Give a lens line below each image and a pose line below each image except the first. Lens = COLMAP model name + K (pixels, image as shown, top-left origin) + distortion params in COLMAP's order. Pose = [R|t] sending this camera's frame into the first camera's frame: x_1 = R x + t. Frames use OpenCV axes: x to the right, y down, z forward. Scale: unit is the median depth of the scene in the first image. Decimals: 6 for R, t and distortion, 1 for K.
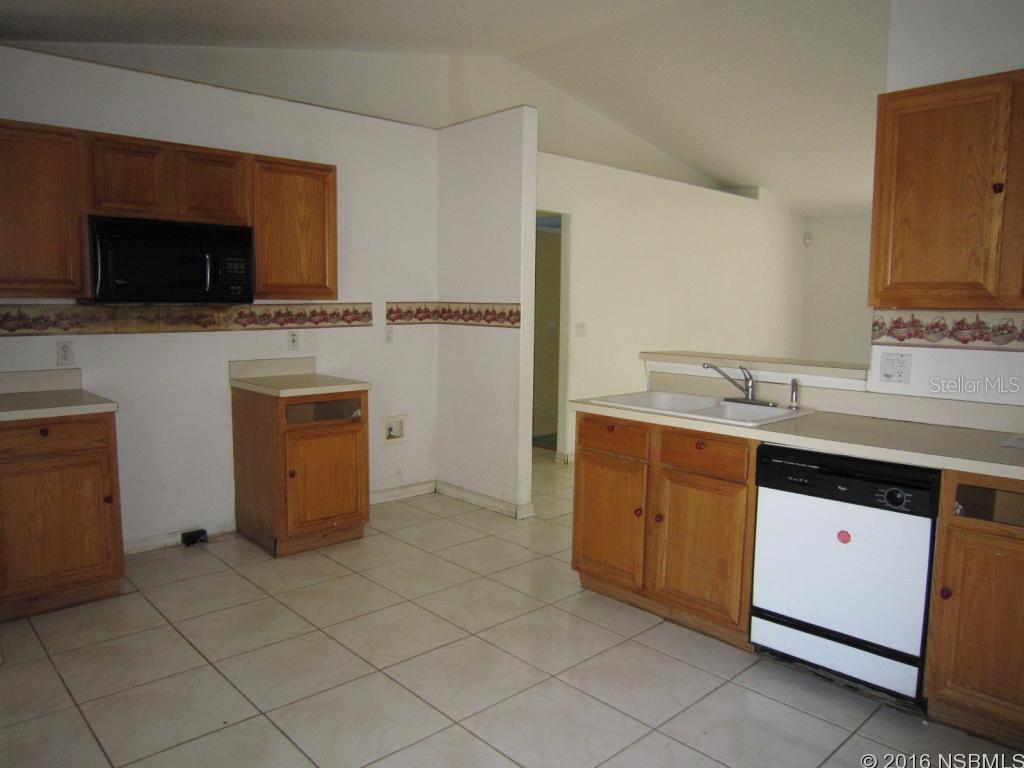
lens RADIAL K [[727.3, 0, 505.2], [0, 727.3, 383.6], [0, 0, 1]] dist [-0.047990, 0.013838]
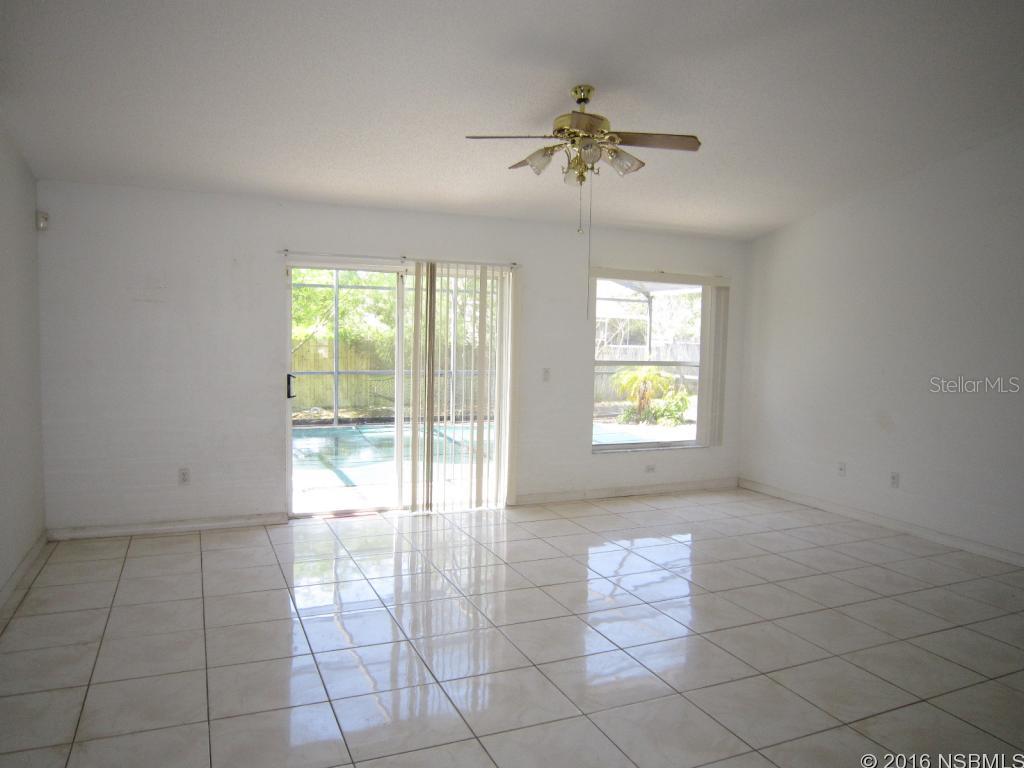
lens RADIAL K [[727.3, 0, 506.8], [0, 727.3, 389.6], [0, 0, 1]] dist [-0.047990, 0.013838]
pose [[0.333759, -0.080678, 0.939200, 0.060487], [0.088436, 0.994616, 0.054012, -0.208571], [-0.938501, 0.065032, 0.339097, 1.444567]]
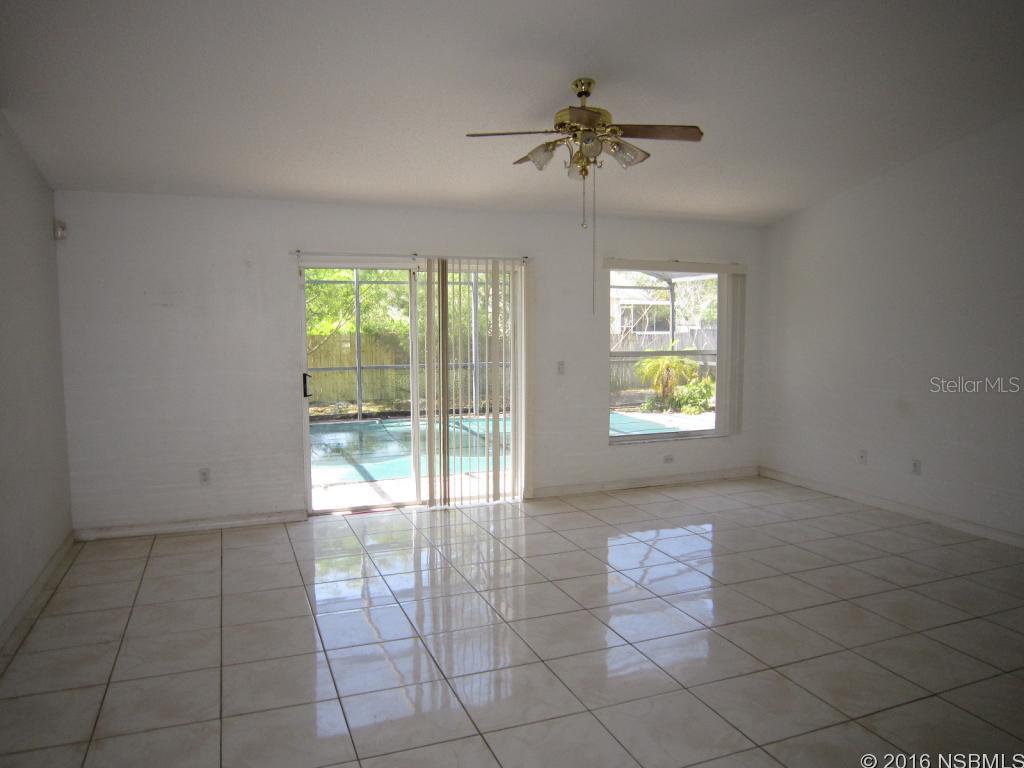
lens RADIAL K [[727.3, 0, 506.3], [0, 727.3, 387.4], [0, 0, 1]] dist [-0.047990, 0.013838]
pose [[0.369052, -0.099503, 0.924067, 0.071198], [0.112369, 0.991736, 0.061912, -0.218420], [-0.922591, 0.080987, 0.377183, 1.405487]]
